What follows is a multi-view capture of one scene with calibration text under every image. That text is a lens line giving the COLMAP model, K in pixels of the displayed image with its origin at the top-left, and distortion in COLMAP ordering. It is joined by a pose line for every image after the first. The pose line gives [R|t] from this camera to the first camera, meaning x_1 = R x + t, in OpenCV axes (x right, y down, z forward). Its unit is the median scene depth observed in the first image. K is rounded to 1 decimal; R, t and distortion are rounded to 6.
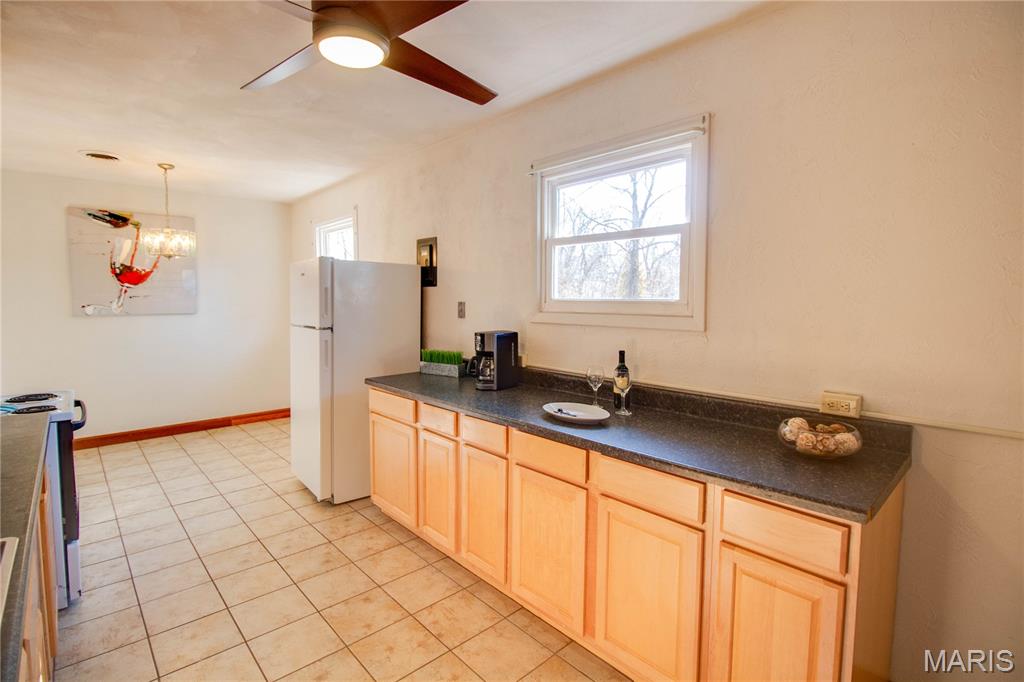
lens RADIAL K [[496.4, 0, 505.4], [0, 496.4, 335.2], [0, 0, 1]] dist [-0.004742, -0.000420]
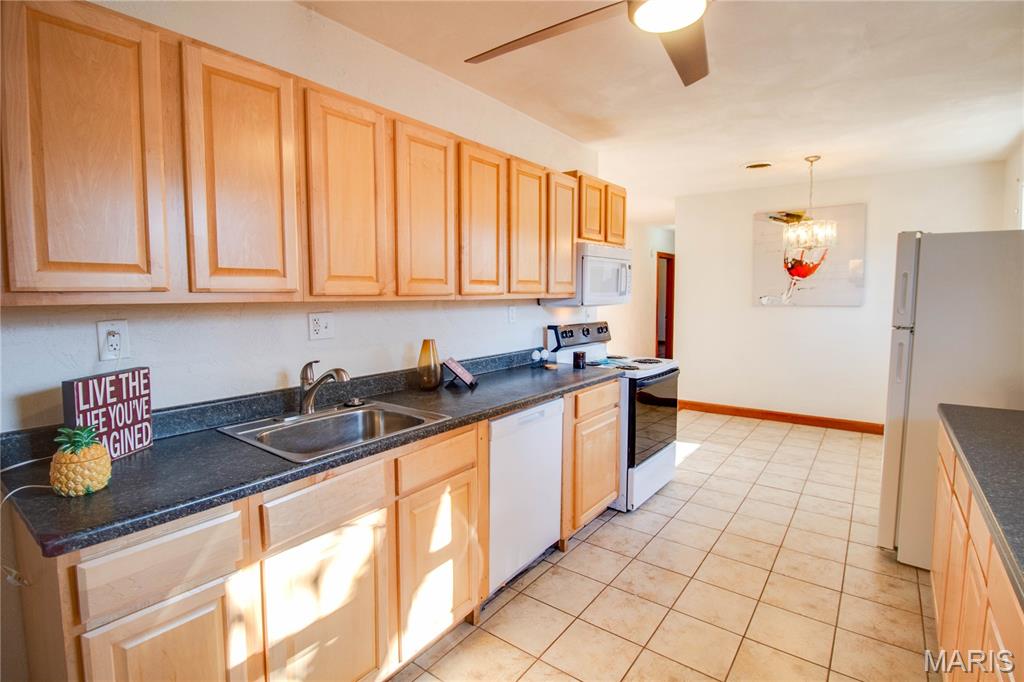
lens RADIAL K [[496.4, 0, 506.3], [0, 496.4, 337.1], [0, 0, 1]] dist [-0.004742, -0.000420]
pose [[0.186883, 0.085051, -0.978693, 0.211648], [-0.067697, 0.994992, 0.073541, -0.011451], [0.980047, 0.052512, 0.191705, 0.211923]]
